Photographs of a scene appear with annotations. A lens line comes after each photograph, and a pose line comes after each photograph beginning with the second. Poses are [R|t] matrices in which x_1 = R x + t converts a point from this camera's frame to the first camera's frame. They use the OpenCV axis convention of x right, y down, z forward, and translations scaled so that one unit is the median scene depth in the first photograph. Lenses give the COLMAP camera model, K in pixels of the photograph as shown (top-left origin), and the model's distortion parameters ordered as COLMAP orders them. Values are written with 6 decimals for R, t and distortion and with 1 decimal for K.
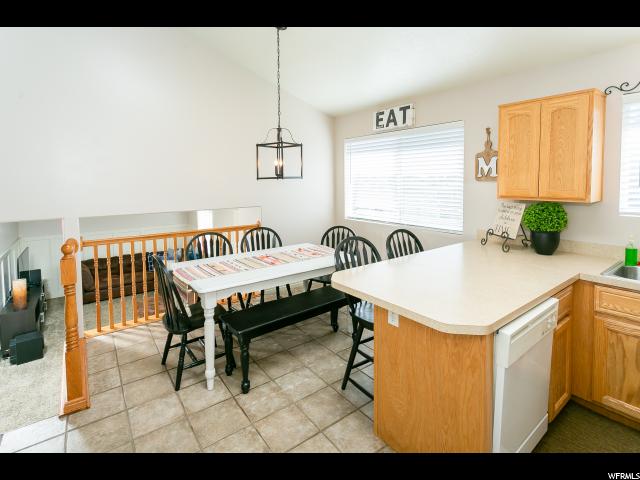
lens RADIAL K [[311.9, 0, 345.5], [0, 311.9, 194.1], [0, 0, 1]] dist [0.001368, 0.000127]
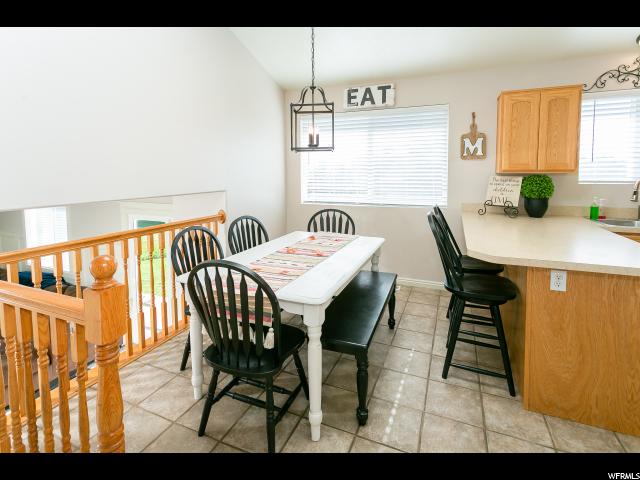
lens RADIAL K [[298.5, 0, 347.5], [0, 298.5, 188.3], [0, 0, 1]] dist [0.003692, 0.000419]
pose [[0.876919, -0.027339, 0.479860, -0.473057], [0.021388, 0.999612, 0.017864, 0.034538], [-0.480162, -0.005402, 0.877163, 0.264465]]
